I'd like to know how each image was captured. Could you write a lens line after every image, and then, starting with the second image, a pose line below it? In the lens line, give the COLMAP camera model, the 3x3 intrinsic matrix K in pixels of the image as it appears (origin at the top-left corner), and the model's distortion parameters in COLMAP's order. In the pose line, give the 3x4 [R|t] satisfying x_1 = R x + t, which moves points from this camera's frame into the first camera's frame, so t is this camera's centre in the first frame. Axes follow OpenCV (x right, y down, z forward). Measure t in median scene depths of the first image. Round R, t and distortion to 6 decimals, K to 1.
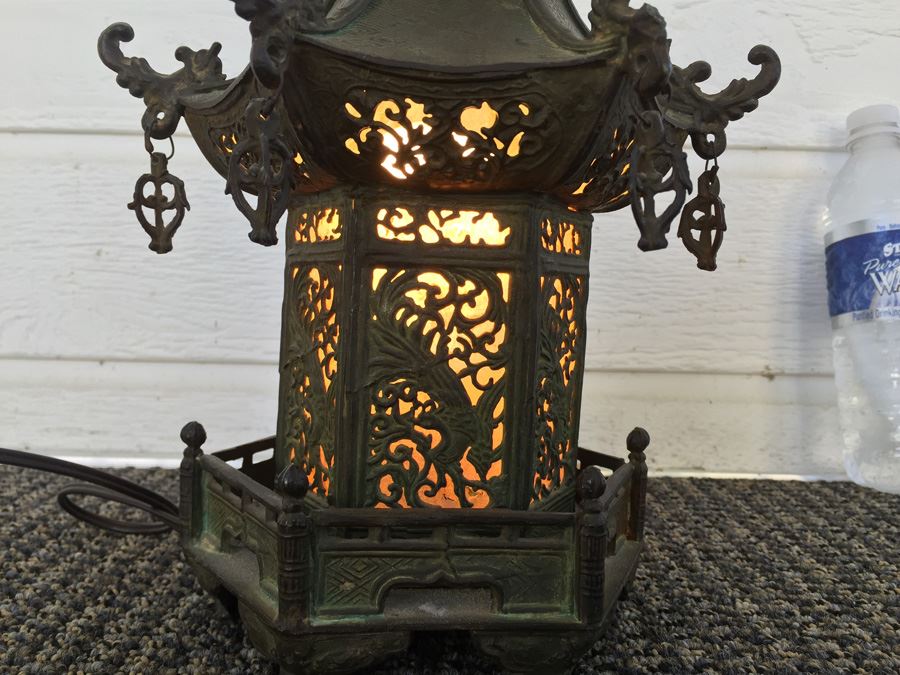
lens RADIAL K [[804.8, 0, 445.8], [0, 804.8, 325.1], [0, 0, 1]] dist [0.077129, -0.137188]
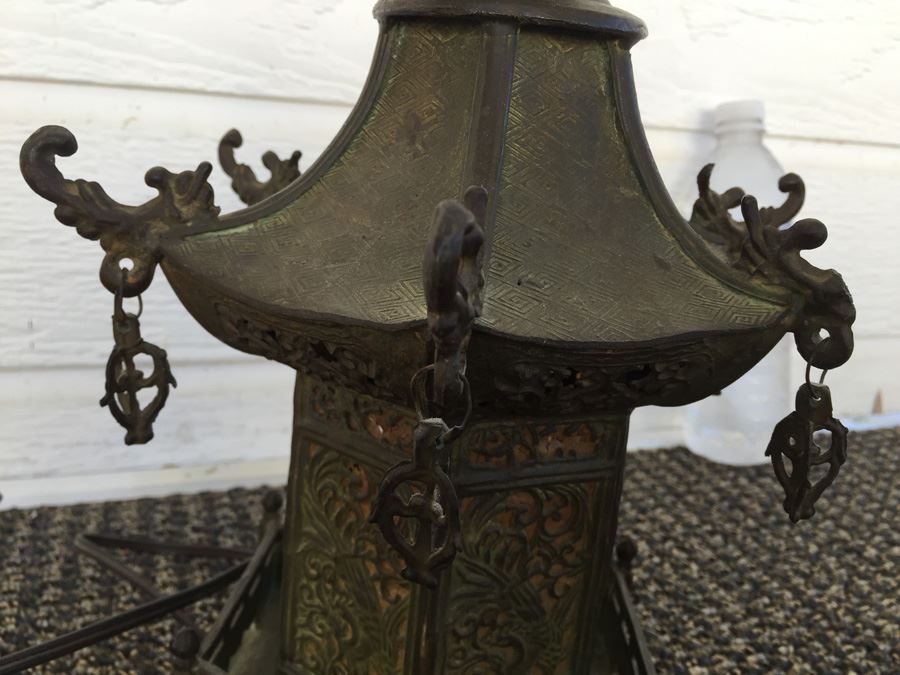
lens RADIAL K [[811.1, 0, 452.7], [0, 811.1, 328.7], [0, 0, 1]] dist [0.082203, -0.156902]
pose [[0.933679, -0.046556, 0.355072, -0.312957], [-0.042918, 0.969820, 0.240016, -0.355746], [-0.355531, -0.239337, 0.903502, 0.213097]]
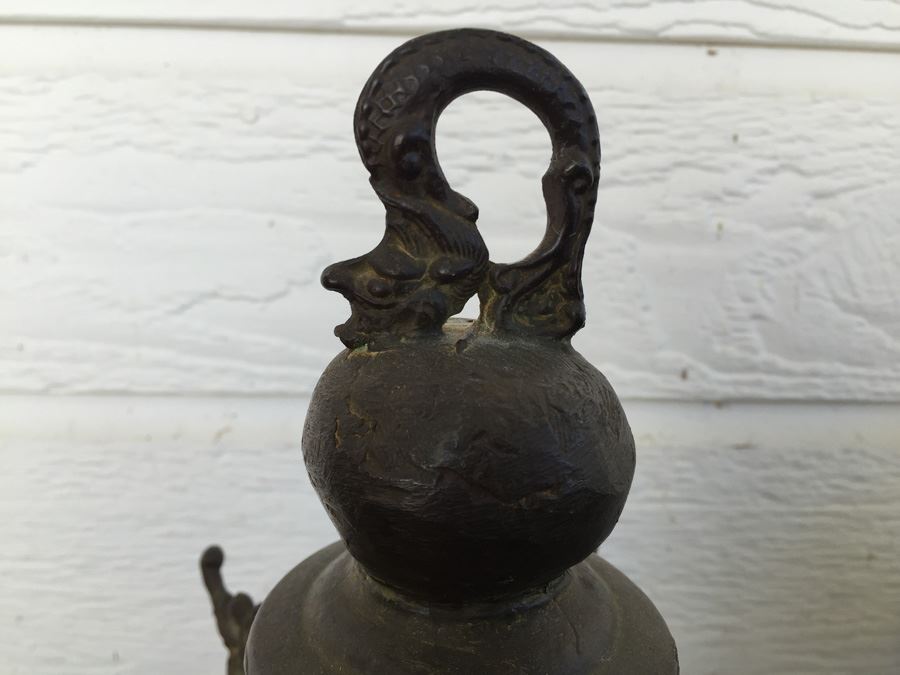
lens RADIAL K [[808.7, 0, 450.5], [0, 808.7, 315.6], [0, 0, 1]] dist [0.080137, -0.170802]
pose [[0.998988, -0.008512, 0.044159, -0.048808], [-0.000619, 0.979229, 0.202756, -0.727412], [-0.044968, -0.202578, 0.978233, 0.629604]]
